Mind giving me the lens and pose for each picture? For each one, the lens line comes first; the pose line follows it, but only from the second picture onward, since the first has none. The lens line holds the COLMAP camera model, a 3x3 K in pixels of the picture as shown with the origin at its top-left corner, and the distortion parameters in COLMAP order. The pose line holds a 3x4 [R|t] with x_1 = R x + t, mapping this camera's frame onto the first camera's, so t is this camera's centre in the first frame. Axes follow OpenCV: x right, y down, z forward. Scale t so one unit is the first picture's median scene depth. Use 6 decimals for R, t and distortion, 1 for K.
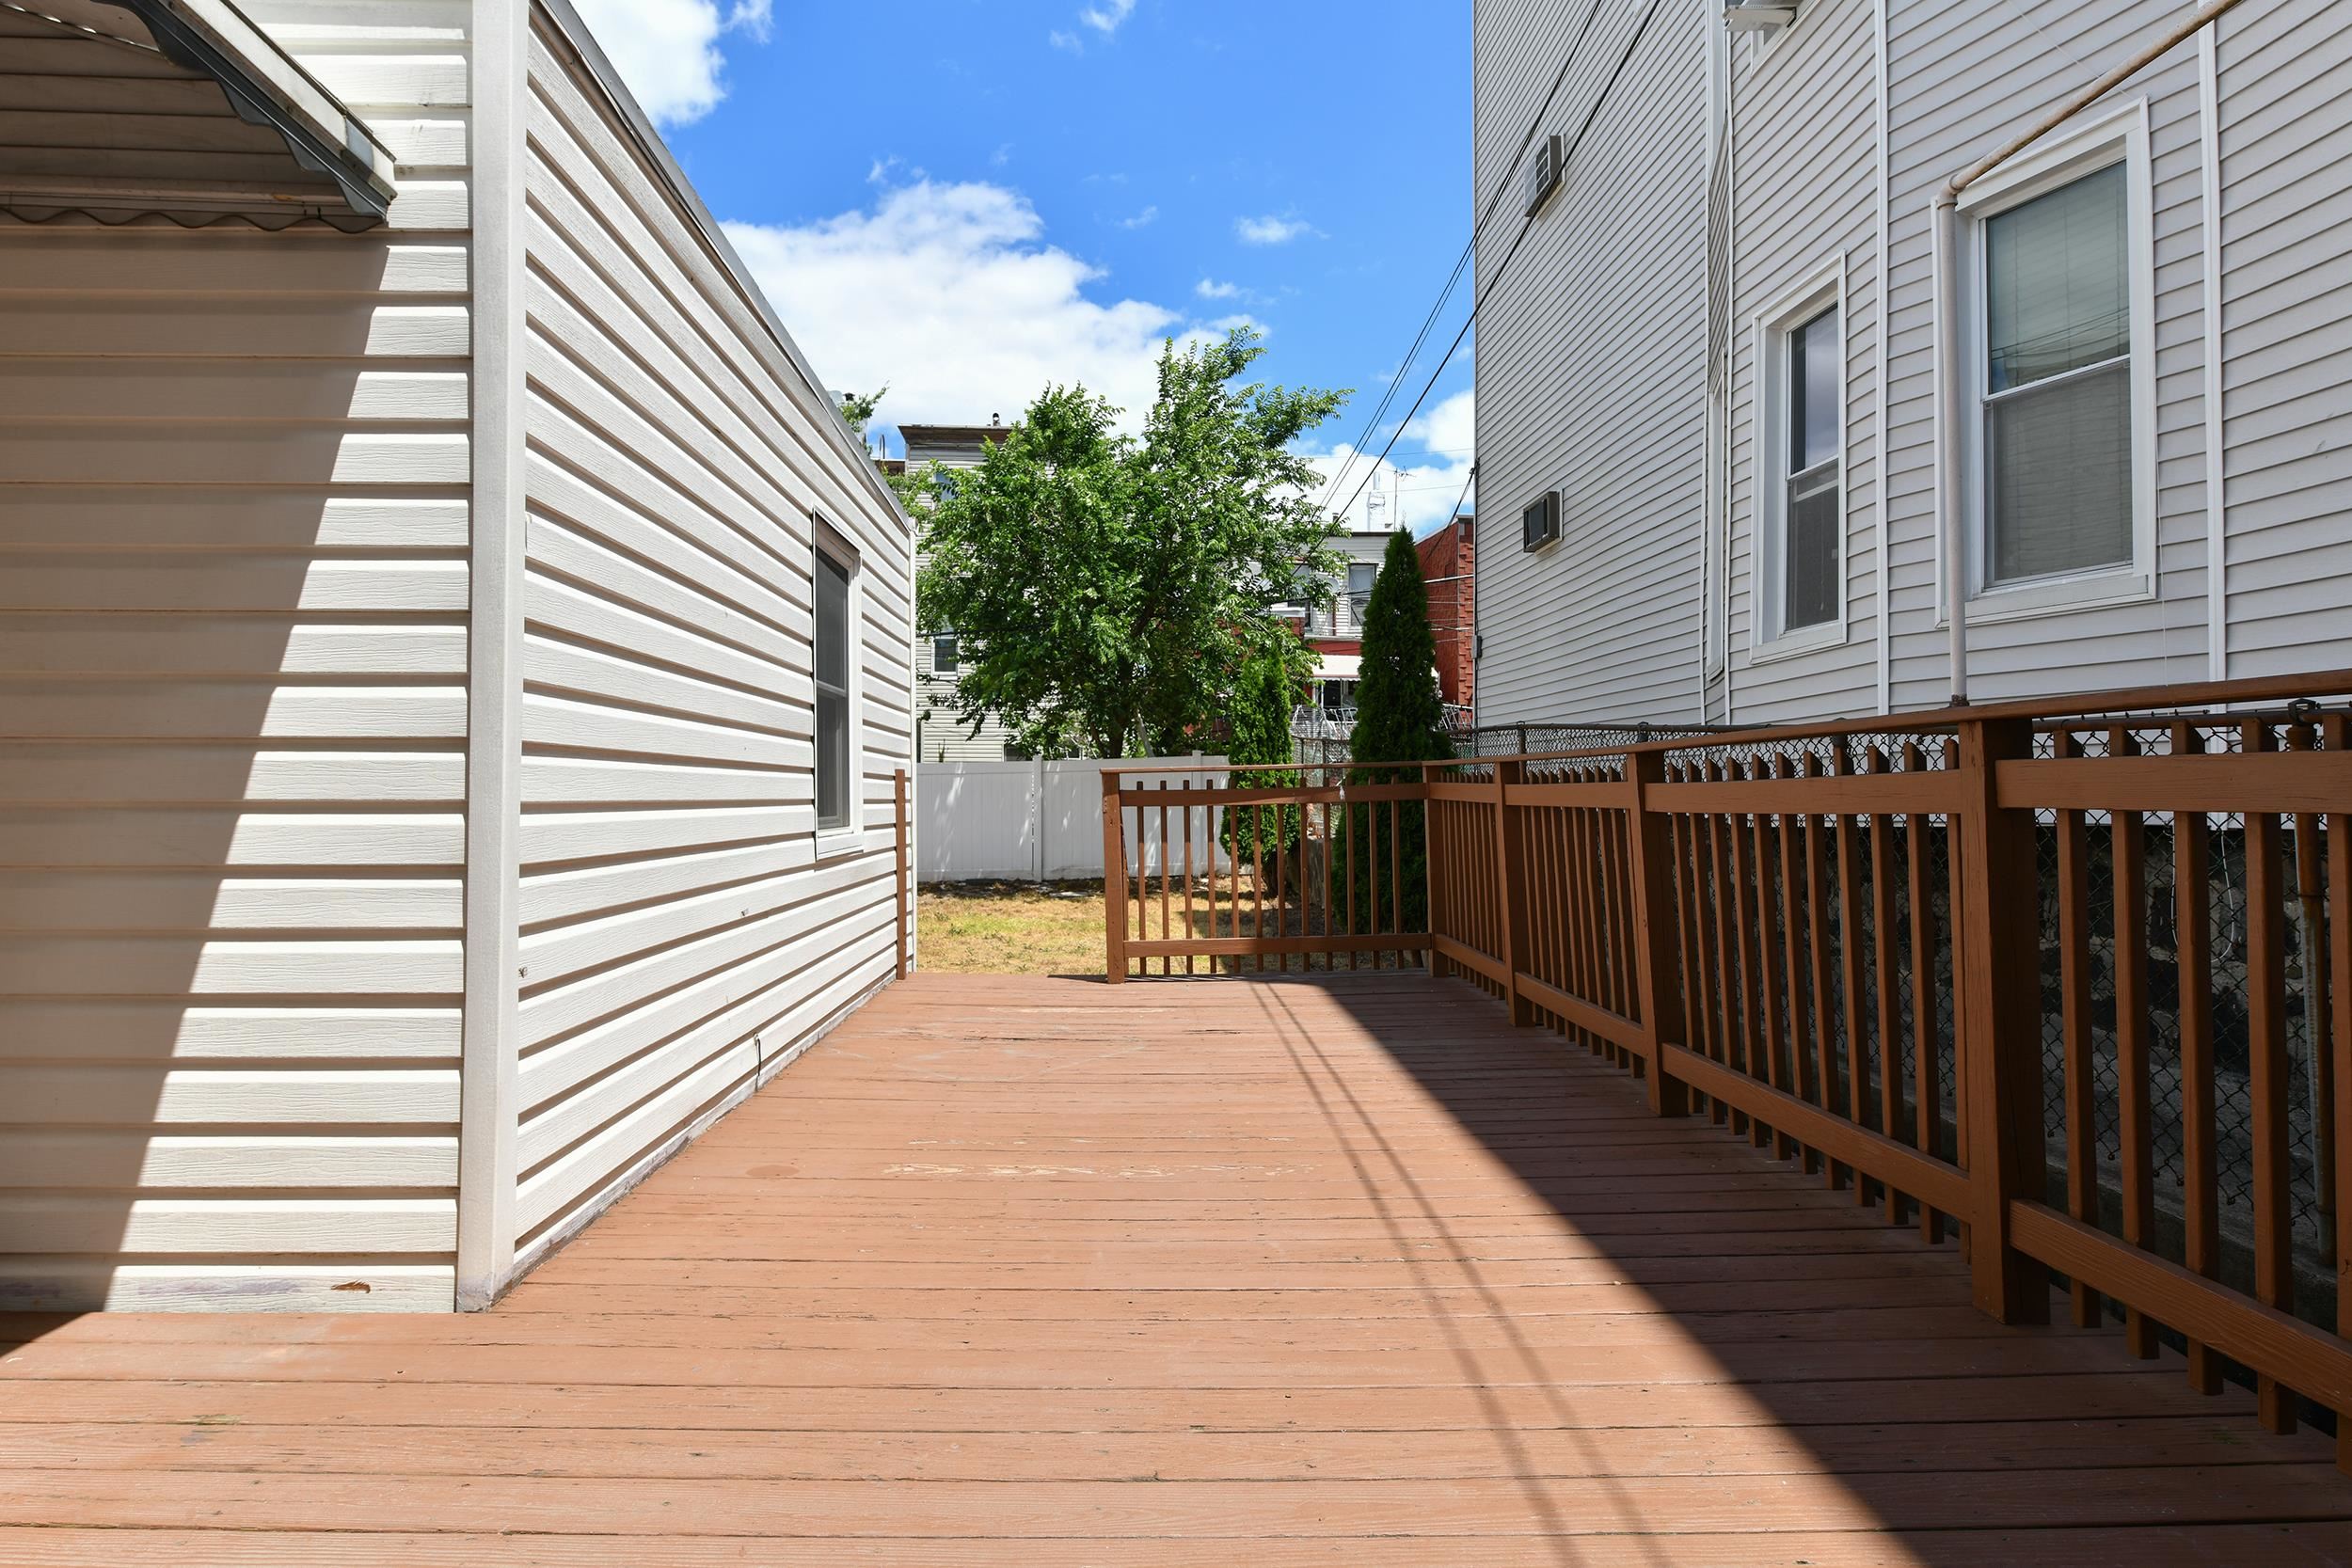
lens RADIAL K [[1275.2, 0, 1176.0], [0, 1275.2, 784.0], [0, 0, 1]] dist [-0.006139, -0.003169]
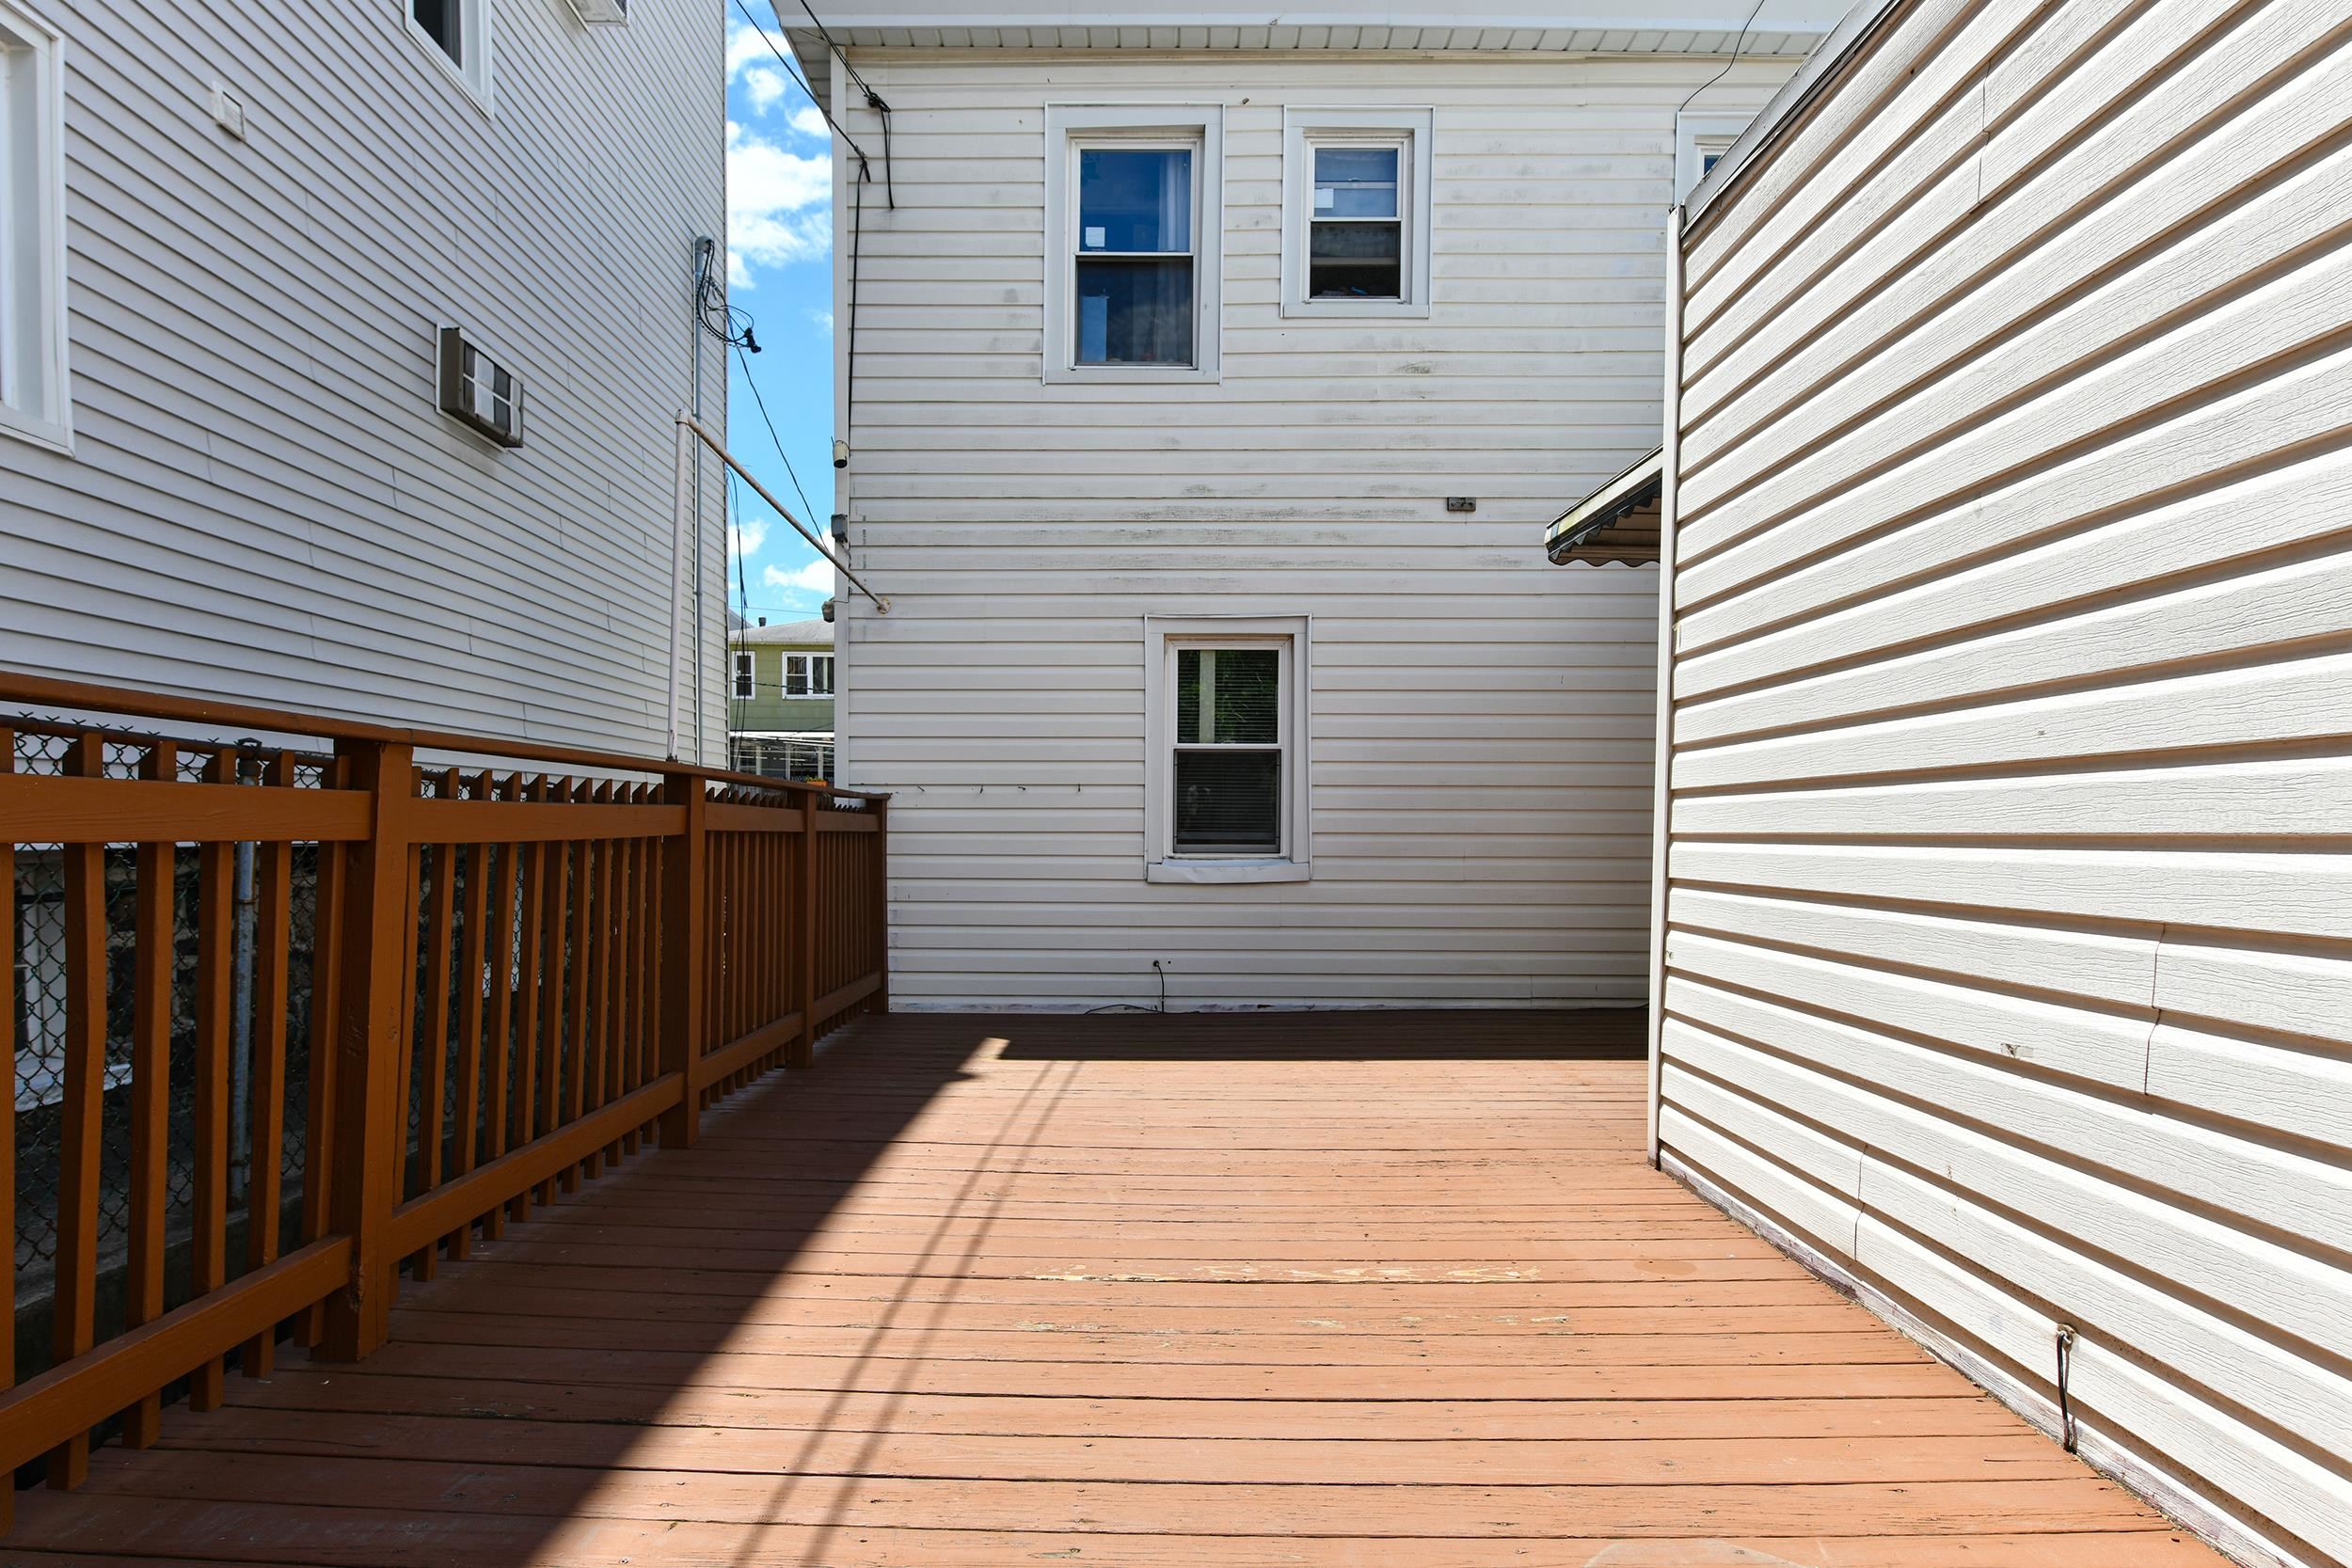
lens RADIAL K [[1281.6, 0, 1174.7], [0, 1281.6, 879.4], [0, 0, 1]] dist [-0.004607, -0.001869]
pose [[-0.999333, -0.005978, 0.036020, -0.015392], [-0.005182, 0.999741, 0.022160, 0.025379], [-0.036144, 0.021958, -0.999105, 1.834649]]
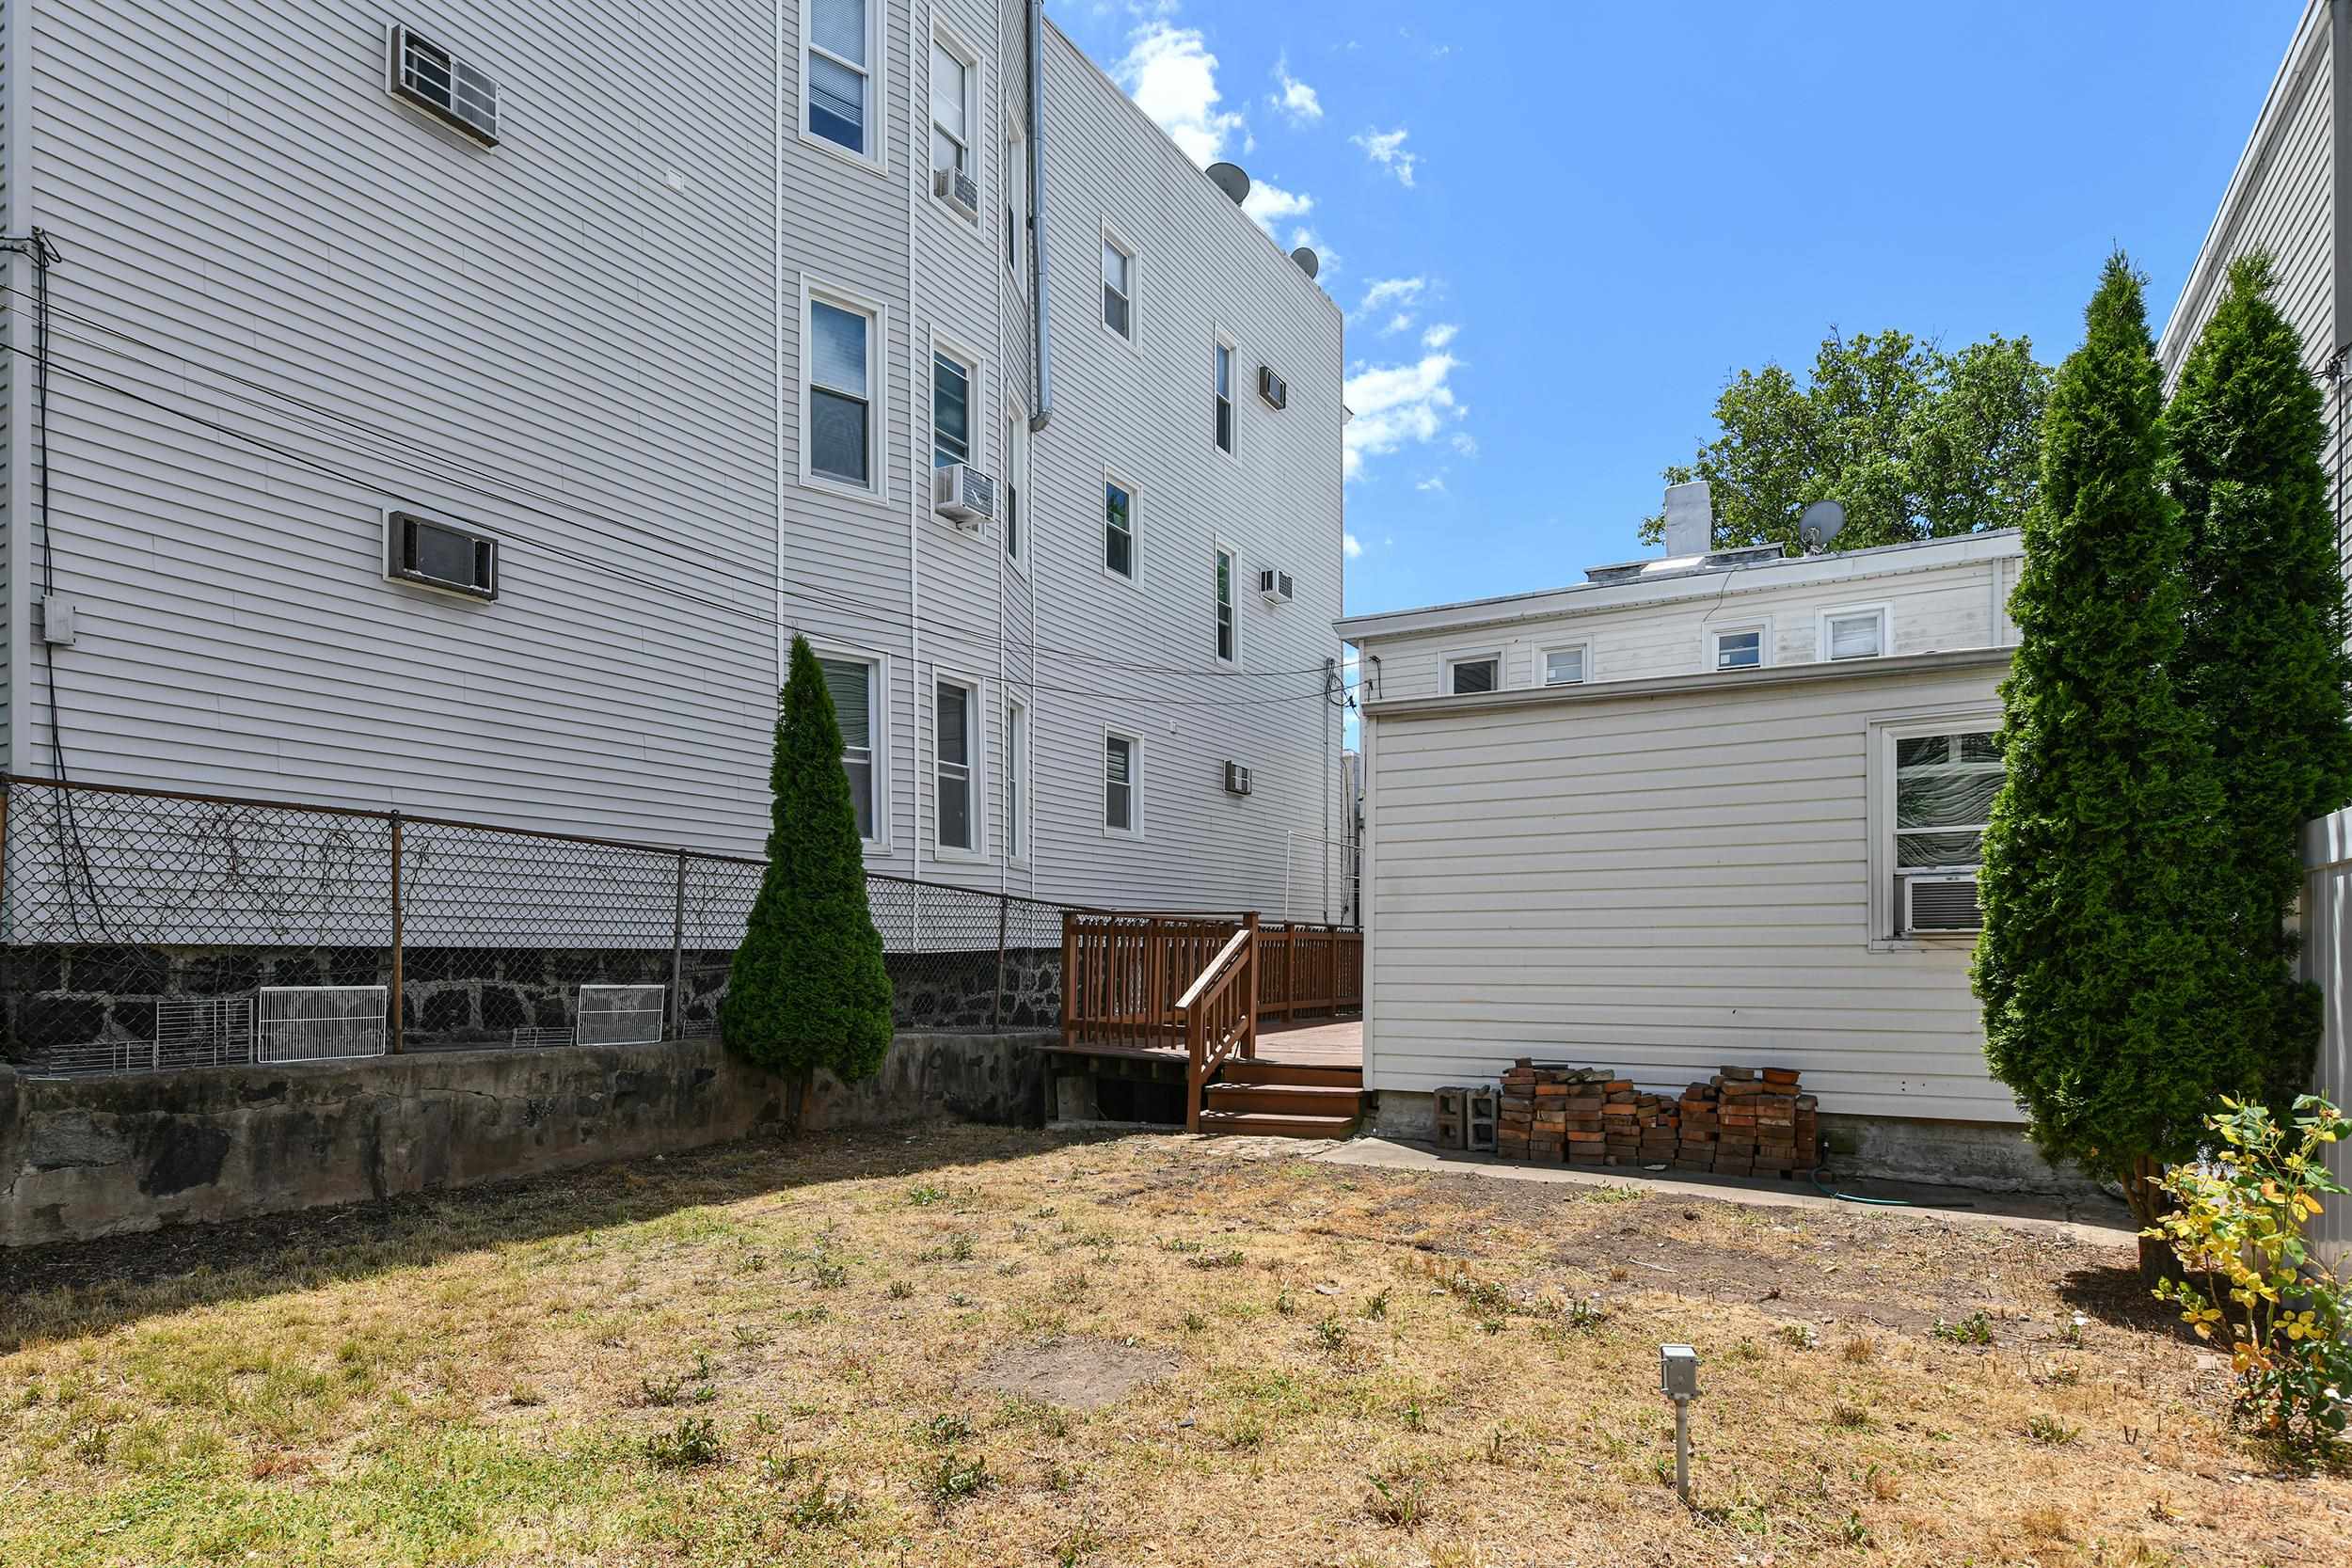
lens RADIAL K [[1312.9, 0, 1168.6], [0, 1312.9, 964.4], [0, 0, 1]] dist [-0.004756, -0.002174]
pose [[-0.843259, 0.001594, 0.537506, -1.561367], [-0.003099, 0.999965, -0.007827, 0.132674], [-0.537499, -0.008266, -0.843224, 4.638713]]
